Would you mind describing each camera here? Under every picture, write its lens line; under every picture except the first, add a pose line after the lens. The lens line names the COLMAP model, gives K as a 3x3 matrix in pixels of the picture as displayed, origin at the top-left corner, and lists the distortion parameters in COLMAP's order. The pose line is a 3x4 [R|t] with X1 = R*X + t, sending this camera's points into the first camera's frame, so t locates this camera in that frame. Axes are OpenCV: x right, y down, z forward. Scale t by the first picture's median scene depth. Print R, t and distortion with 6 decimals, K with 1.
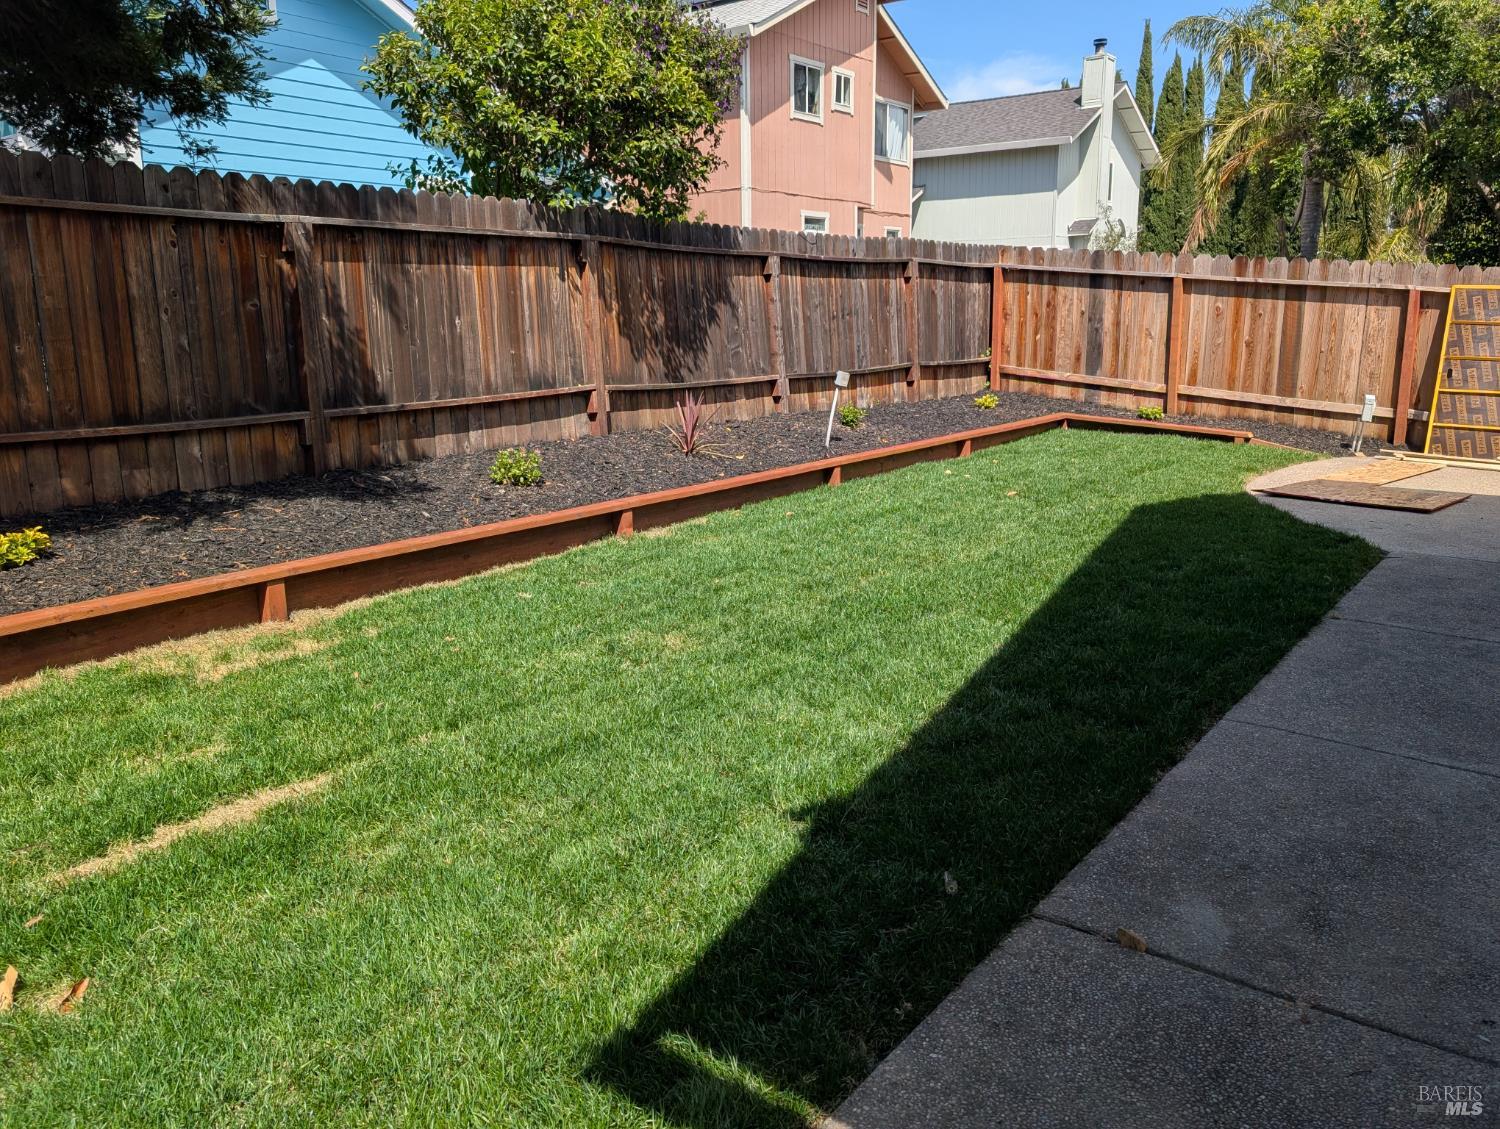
lens RADIAL K [[1134.8, 0, 742.7], [0, 1134.8, 568.1], [0, 0, 1]] dist [0.050163, -0.051089]
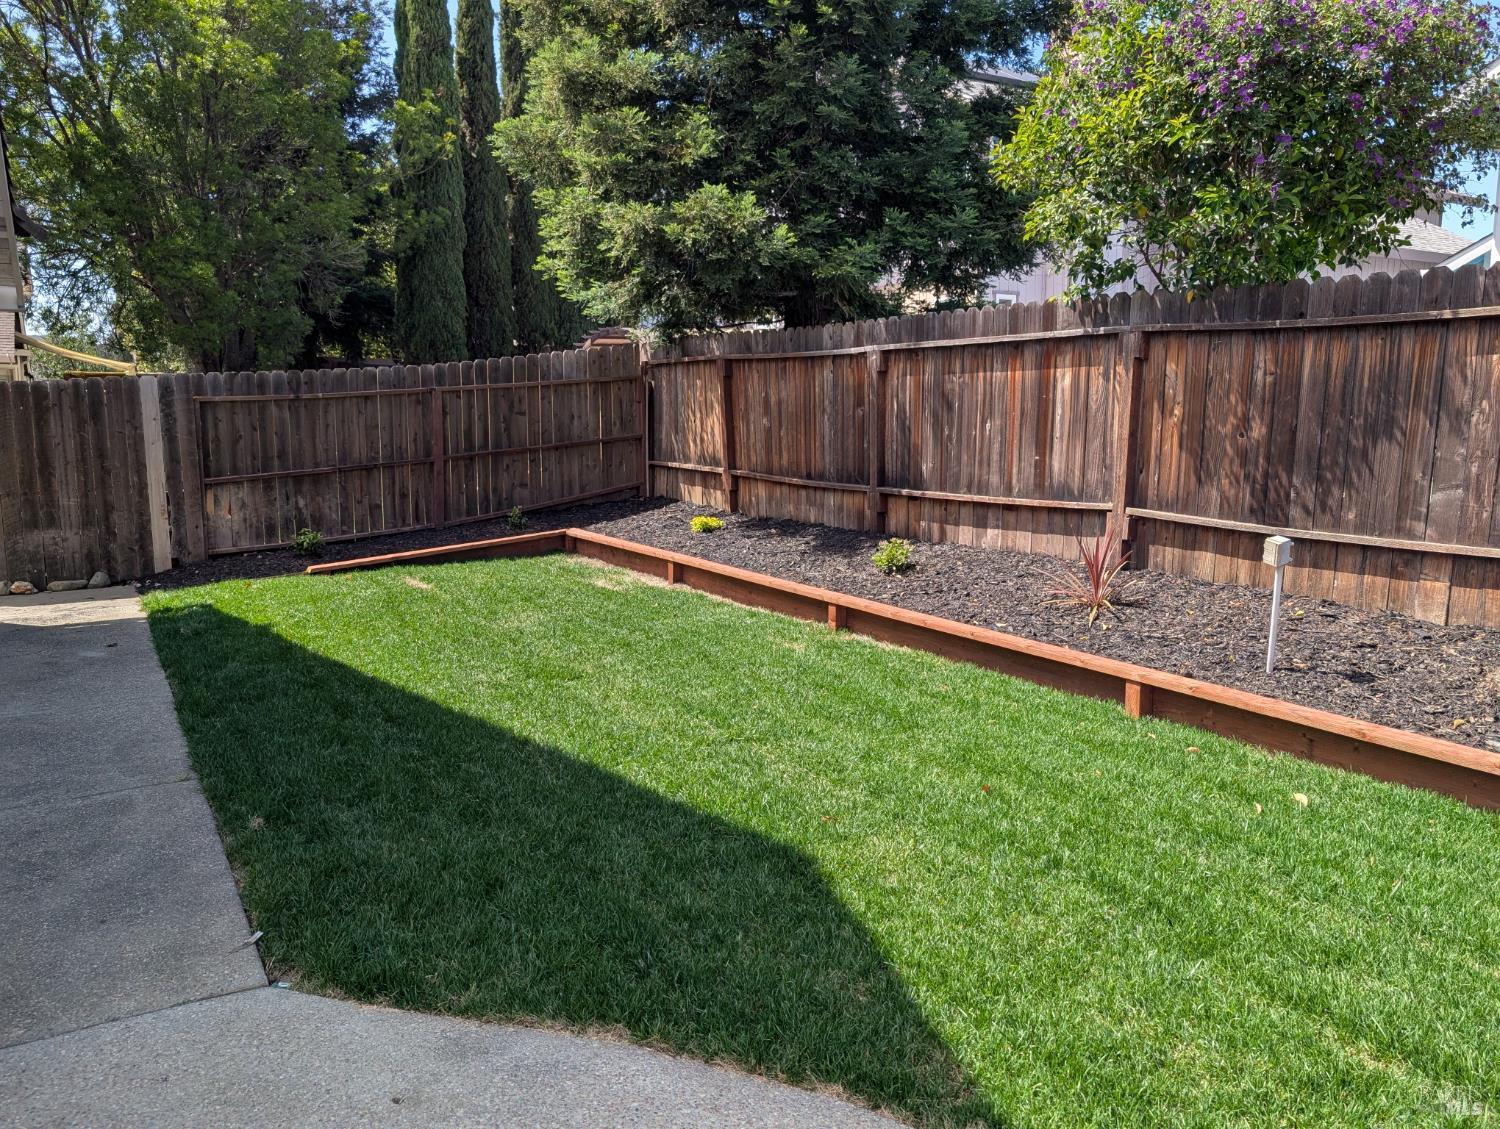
lens RADIAL K [[1134.8, 0, 742.7], [0, 1134.8, 568.1], [0, 0, 1]] dist [0.050163, -0.051089]
pose [[-0.364152, 0.123362, -0.923133, 0.798731], [-0.218341, 0.952258, 0.213384, -0.256967], [0.905384, 0.279262, -0.319832, 1.133248]]
